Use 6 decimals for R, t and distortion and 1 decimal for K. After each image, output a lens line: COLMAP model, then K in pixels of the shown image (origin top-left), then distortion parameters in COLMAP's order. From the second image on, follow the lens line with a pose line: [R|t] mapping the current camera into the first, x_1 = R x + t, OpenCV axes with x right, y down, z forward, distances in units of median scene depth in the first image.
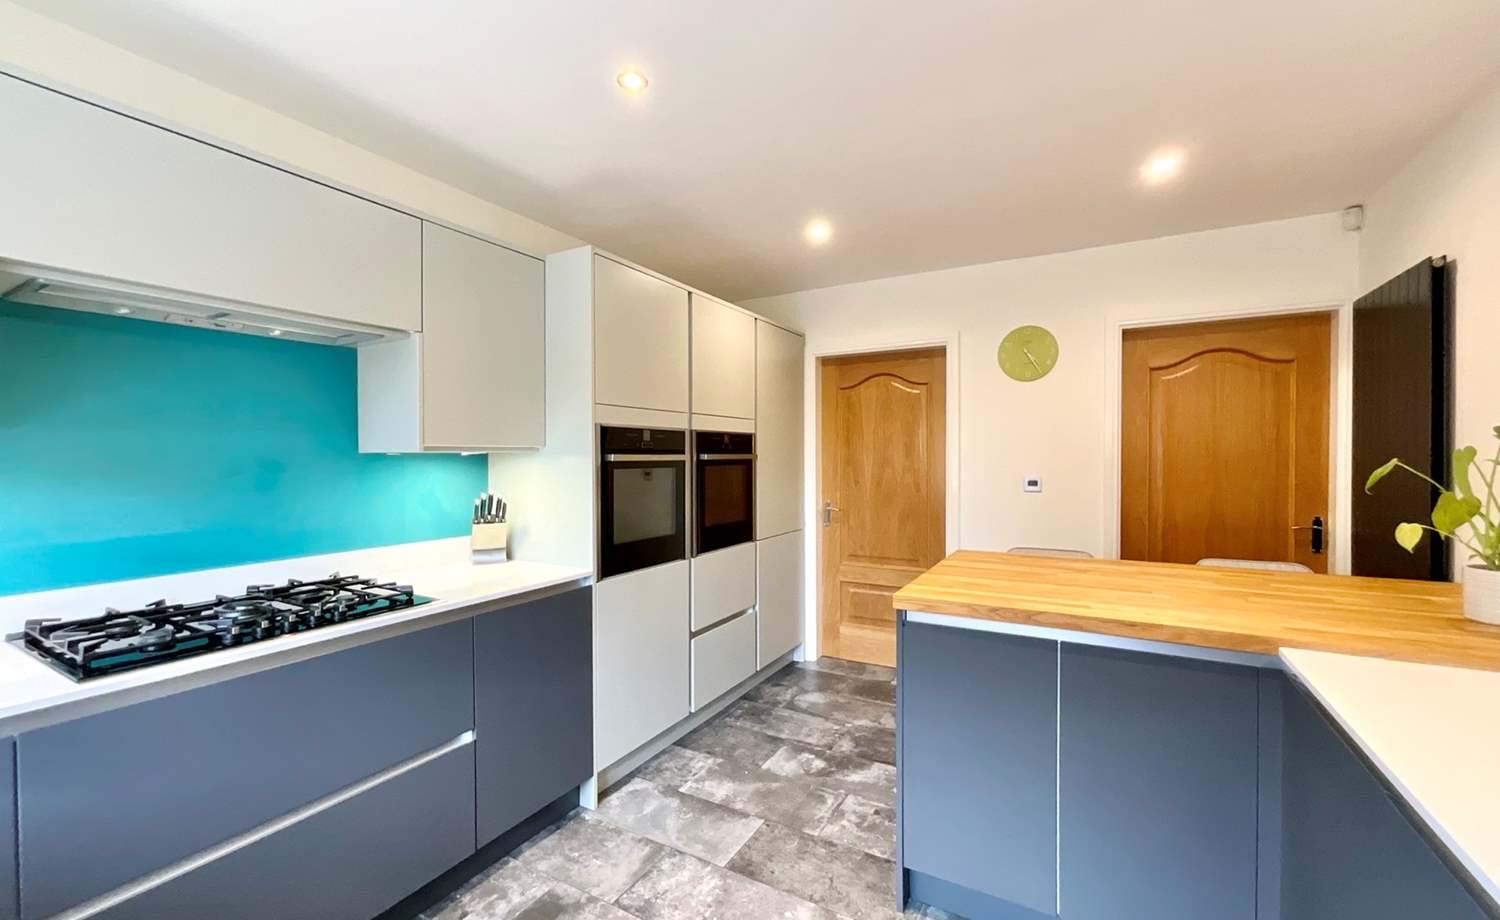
lens RADIAL K [[611.6, 0, 748.8], [0, 611.6, 456.5], [0, 0, 1]] dist [-0.002181, 0.001025]
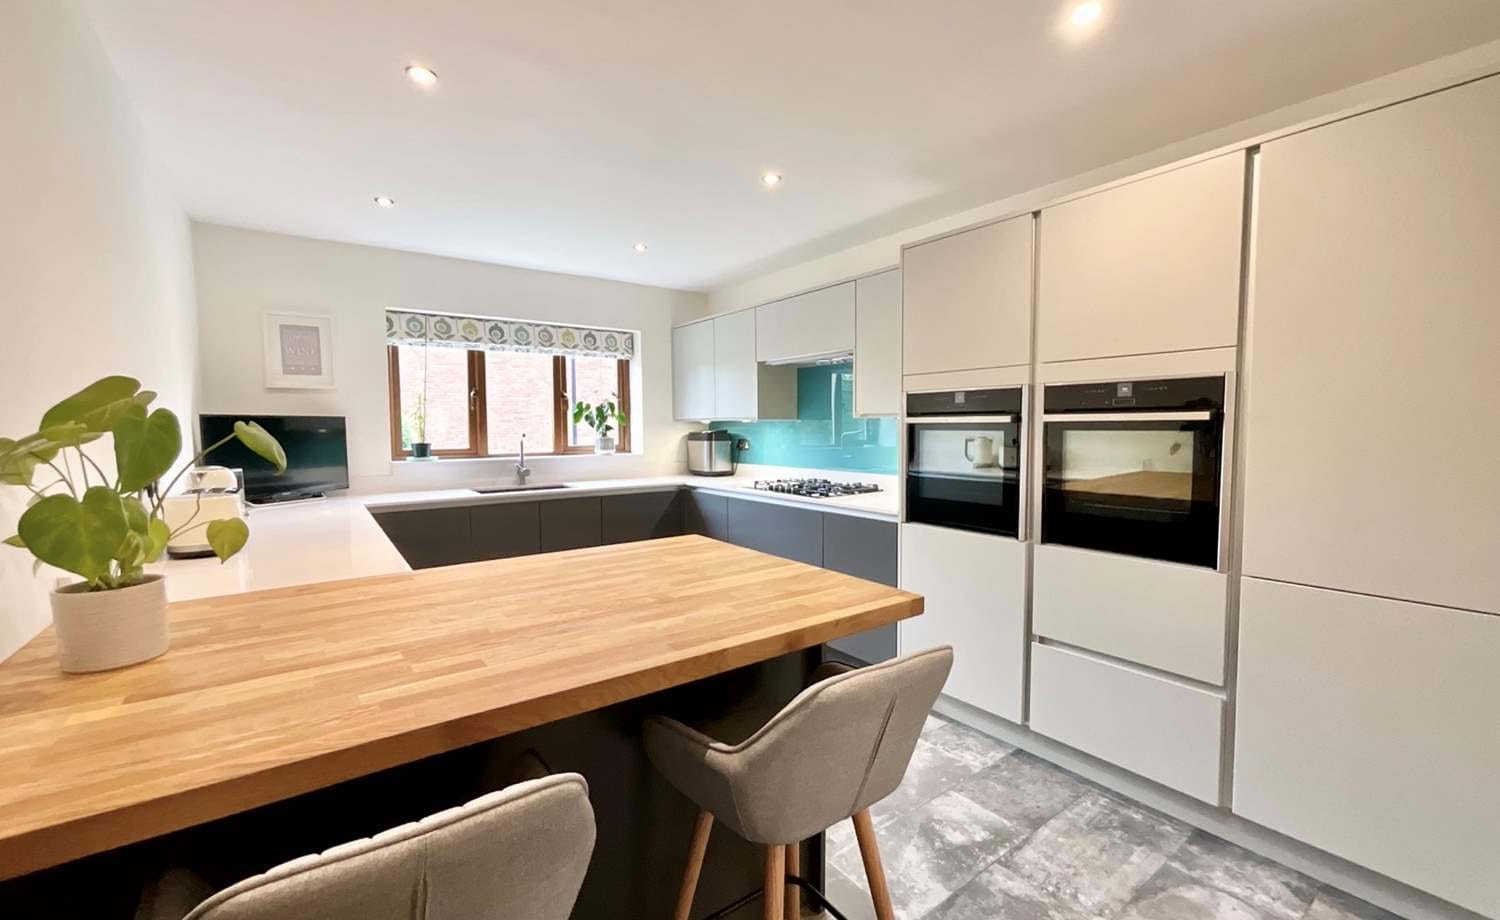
lens RADIAL K [[611.6, 0, 749.5], [0, 611.6, 462.7], [0, 0, 1]] dist [-0.002181, 0.001025]
pose [[-0.400937, 0.067085, -0.913646, 0.797831], [0.003681, 0.997425, 0.071621, -0.000559], [0.916098, 0.025353, -0.400152, 0.983770]]
